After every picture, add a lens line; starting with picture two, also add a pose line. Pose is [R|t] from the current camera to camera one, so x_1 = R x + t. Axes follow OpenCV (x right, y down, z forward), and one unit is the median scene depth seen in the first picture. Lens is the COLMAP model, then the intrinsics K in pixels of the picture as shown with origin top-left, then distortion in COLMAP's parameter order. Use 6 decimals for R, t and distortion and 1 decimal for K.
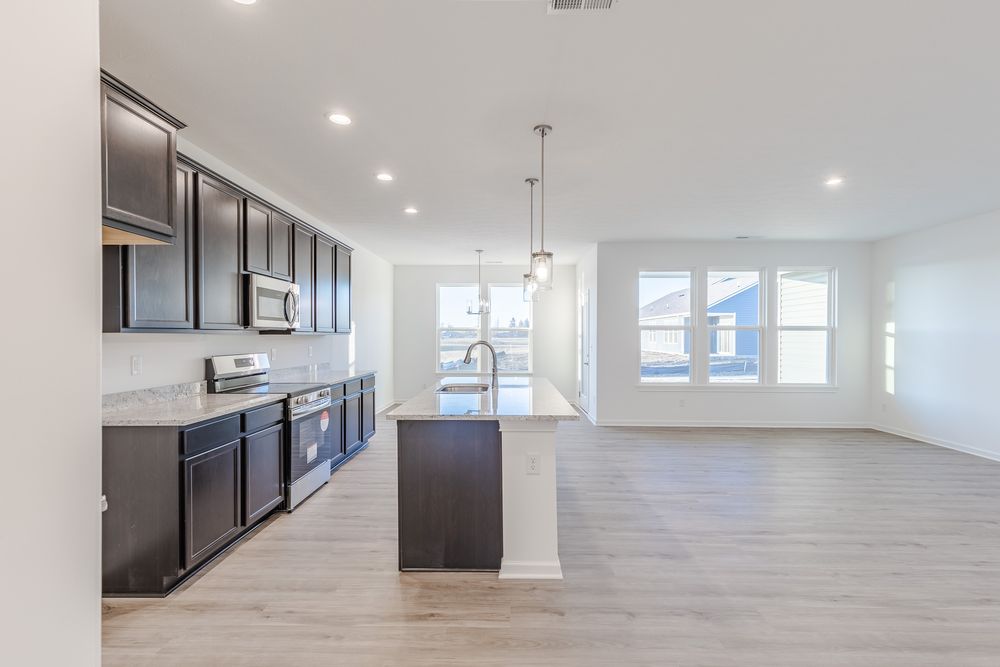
lens RADIAL K [[451.4, 0, 502.0], [0, 451.4, 336.3], [0, 0, 1]] dist [0.010963, -0.001569]
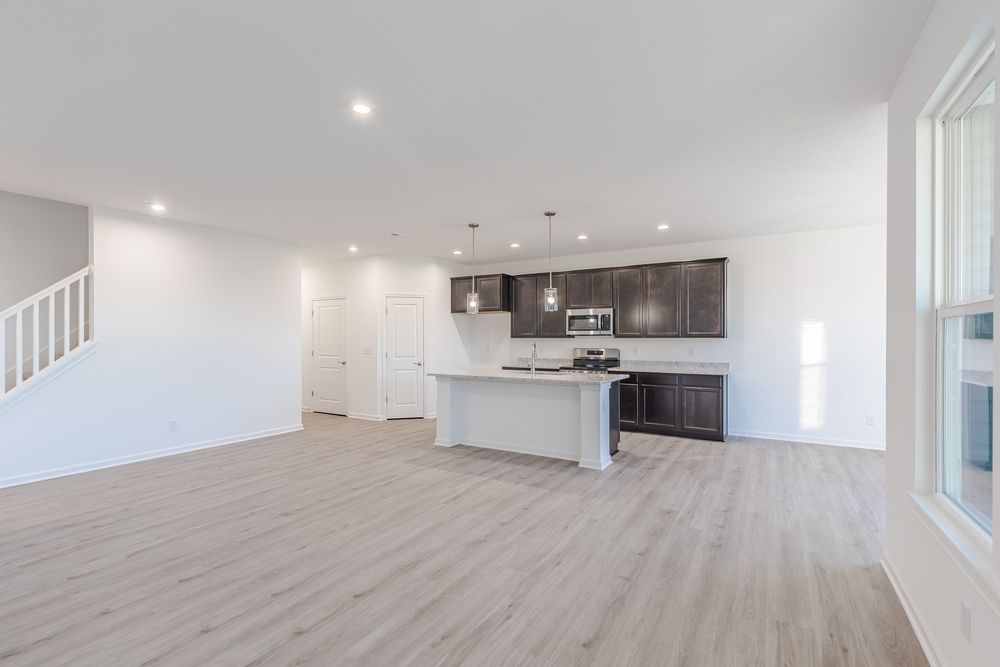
lens RADIAL K [[451.4, 0, 501.4], [0, 451.4, 336.5], [0, 0, 1]] dist [0.010963, -0.001569]
pose [[-0.501582, -0.005892, -0.865090, 1.395332], [-0.000588, 0.999979, -0.006469, 0.001107], [0.865110, -0.002736, -0.501575, 1.752051]]
